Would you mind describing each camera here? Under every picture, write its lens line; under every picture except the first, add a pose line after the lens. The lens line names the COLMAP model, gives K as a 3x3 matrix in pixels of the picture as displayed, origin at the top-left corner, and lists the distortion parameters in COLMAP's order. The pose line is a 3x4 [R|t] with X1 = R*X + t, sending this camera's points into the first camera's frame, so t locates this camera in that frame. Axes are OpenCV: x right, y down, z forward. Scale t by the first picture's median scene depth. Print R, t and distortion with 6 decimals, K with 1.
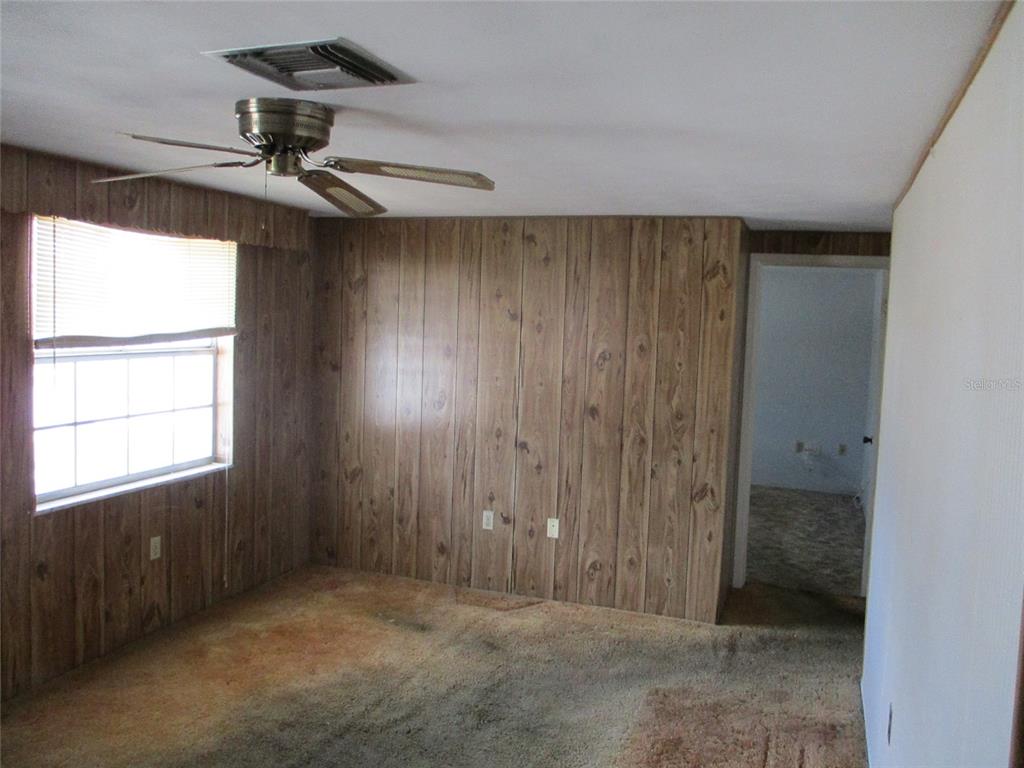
lens RADIAL K [[857.7, 0, 502.3], [0, 857.7, 384.5], [0, 0, 1]] dist [-0.011793, -0.016010]
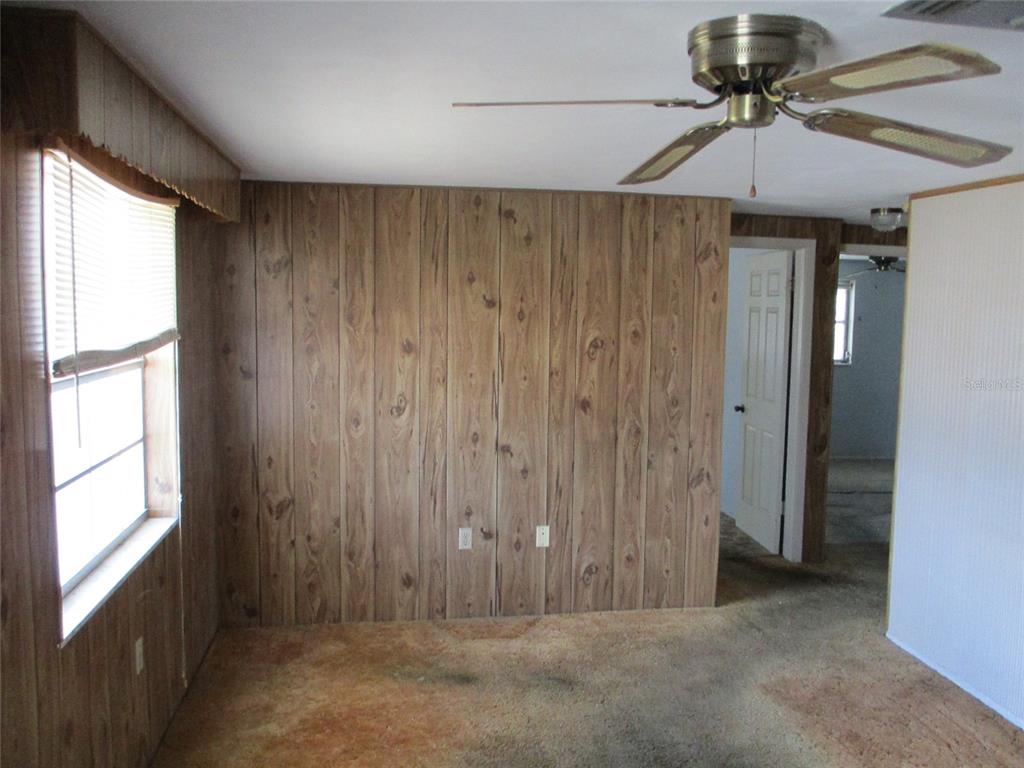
lens RADIAL K [[857.7, 0, 510.5], [0, 857.7, 383.8], [0, 0, 1]] dist [-0.011793, -0.016010]
pose [[0.875353, -0.069707, 0.478433, -0.400650], [0.056565, 0.997522, 0.041844, -0.033632], [-0.480165, -0.009565, 0.877126, 0.228099]]
